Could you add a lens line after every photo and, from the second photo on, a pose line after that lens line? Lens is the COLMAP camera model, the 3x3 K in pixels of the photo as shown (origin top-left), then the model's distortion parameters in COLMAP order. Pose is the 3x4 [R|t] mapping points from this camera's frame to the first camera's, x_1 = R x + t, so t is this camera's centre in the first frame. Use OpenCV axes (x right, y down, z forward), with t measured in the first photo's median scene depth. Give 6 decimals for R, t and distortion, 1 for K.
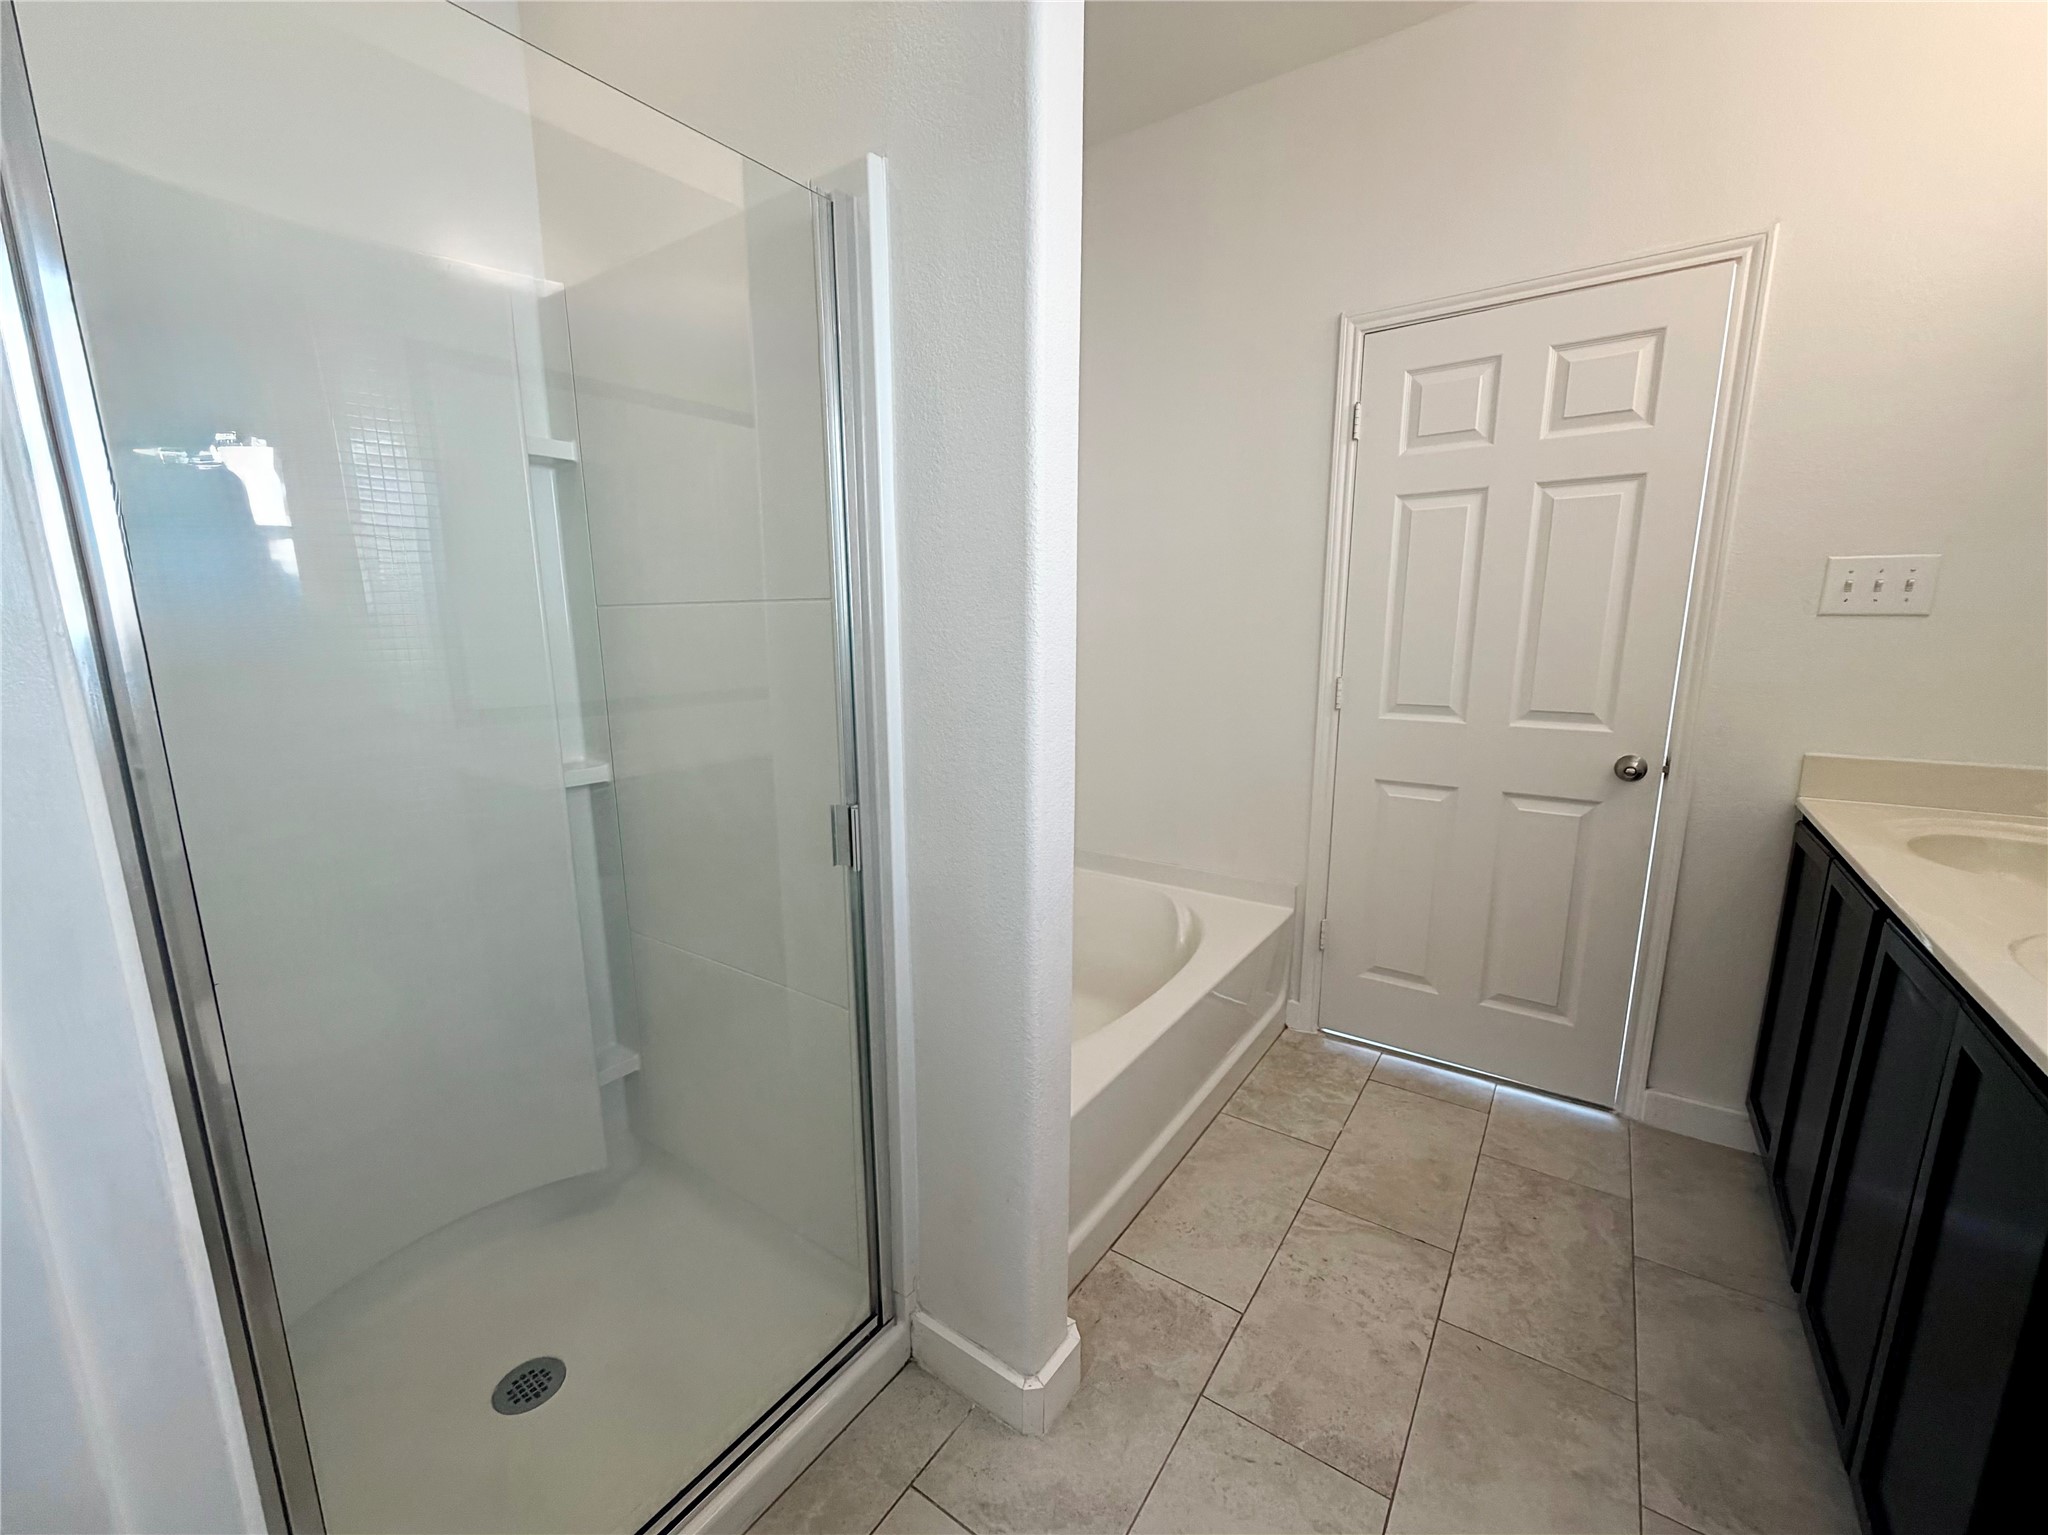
lens RADIAL K [[808.6, 0, 1024.6], [0, 808.6, 783.4], [0, 0, 1]] dist [-0.000706, 0.000497]
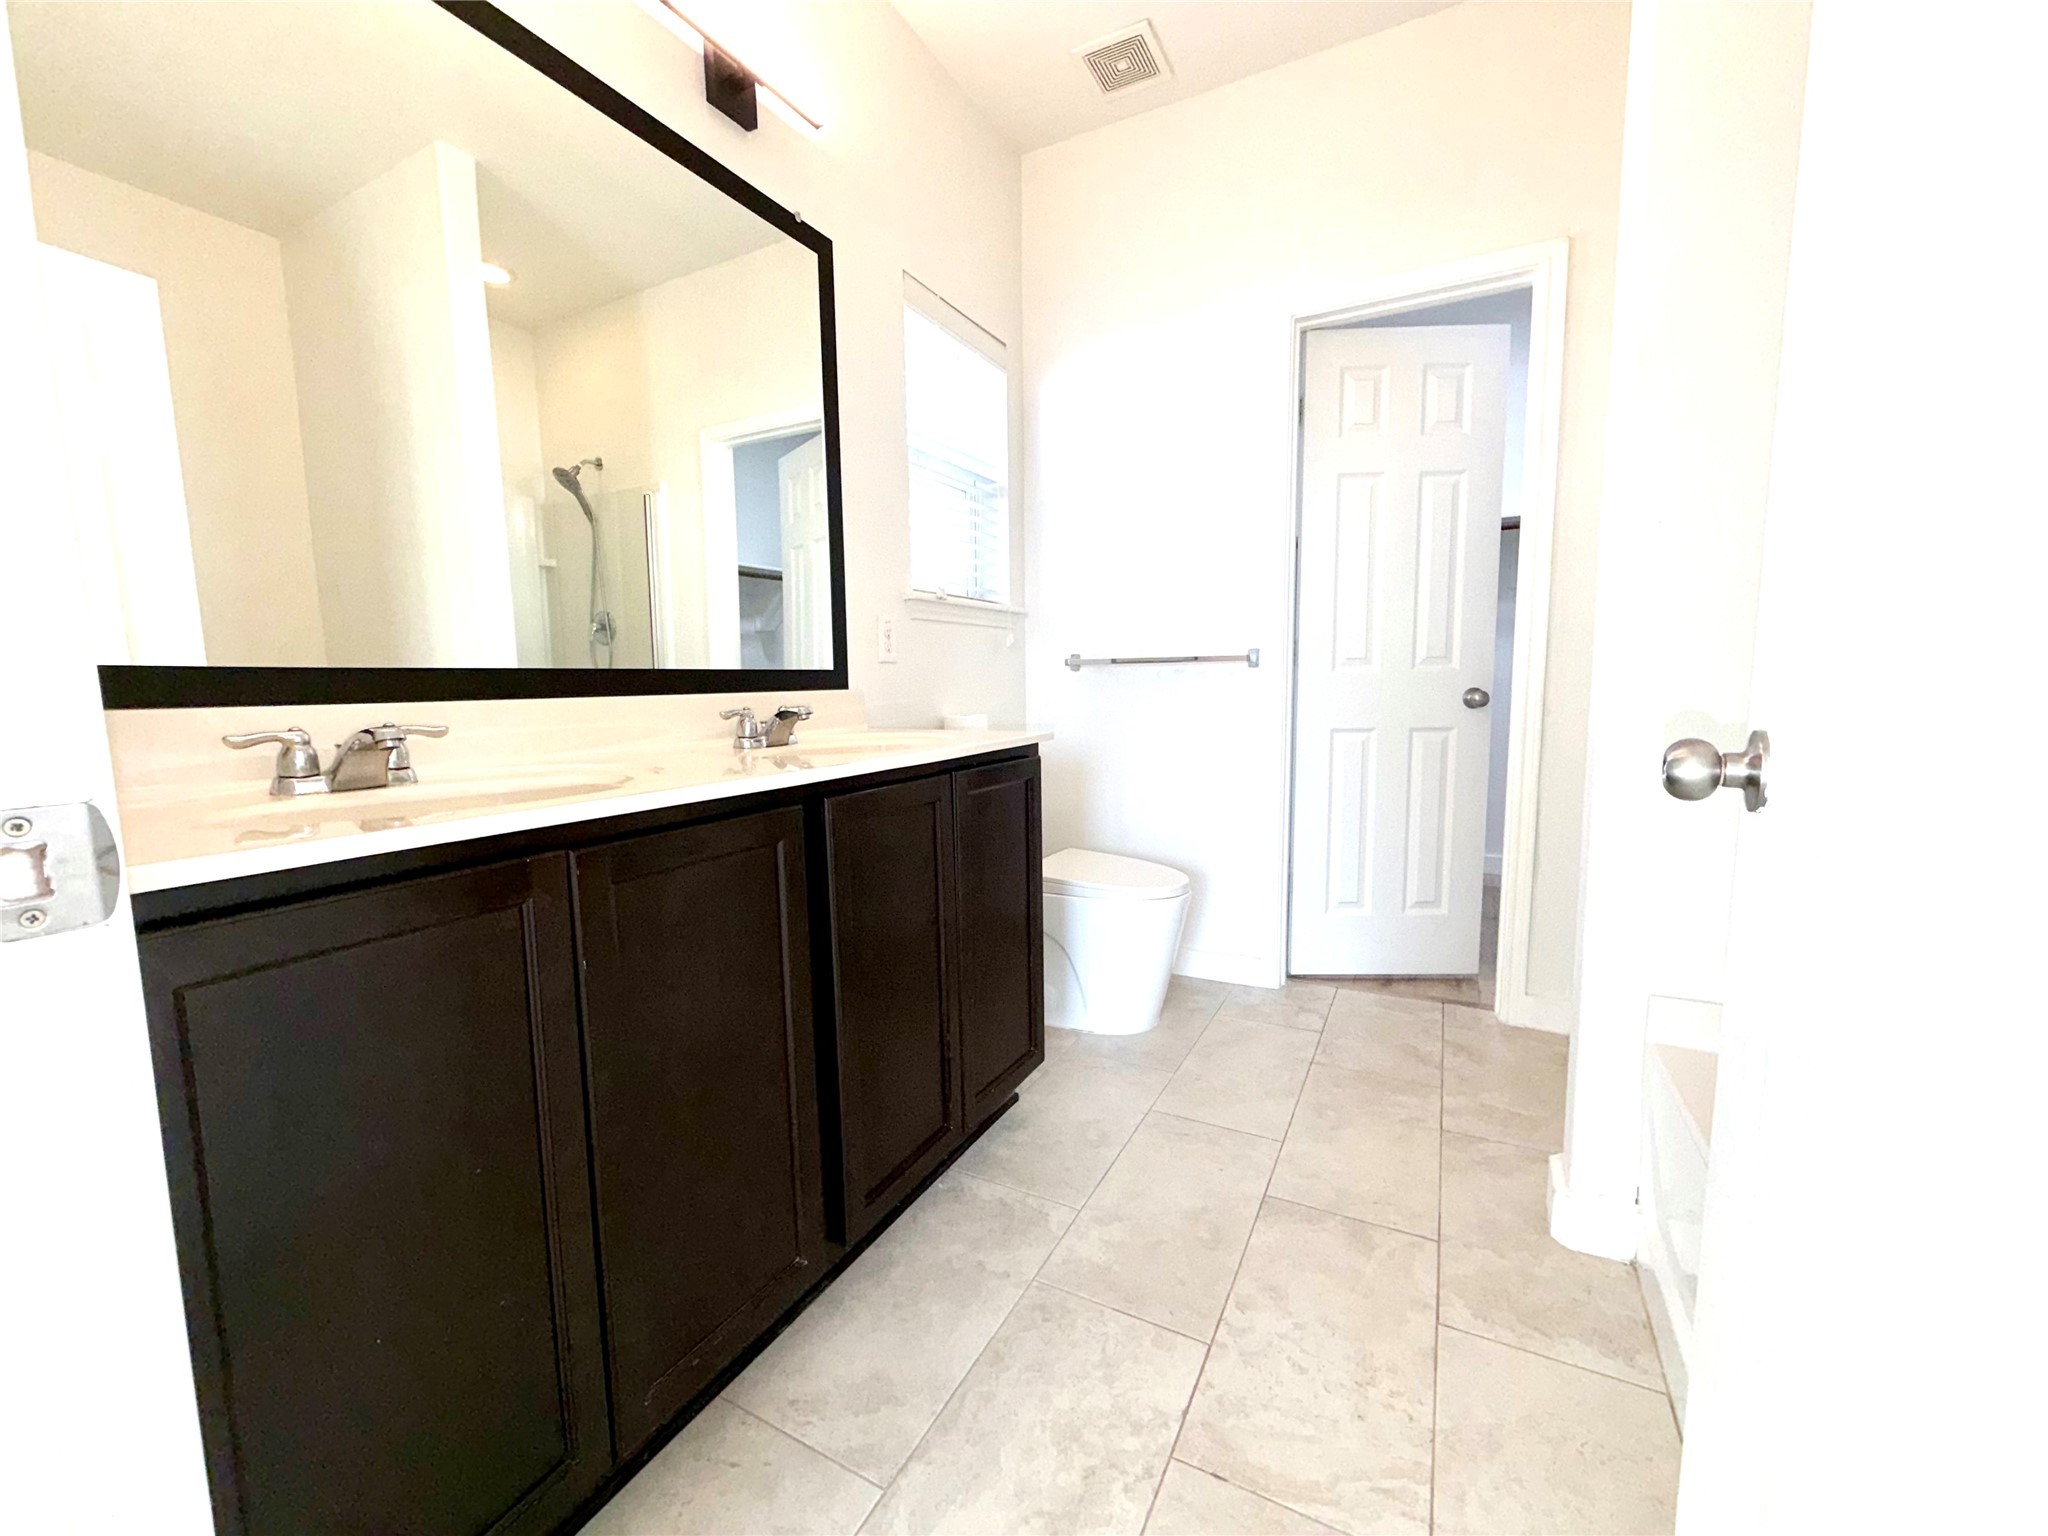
lens RADIAL K [[808.6, 0, 1023.4], [0, 808.6, 766.0], [0, 0, 1]] dist [-0.000706, 0.000497]
pose [[-0.991122, 0.035177, -0.128215, 0.773244], [-0.004188, 0.955625, 0.294557, -0.125335], [0.132887, 0.292479, -0.946994, 1.557691]]
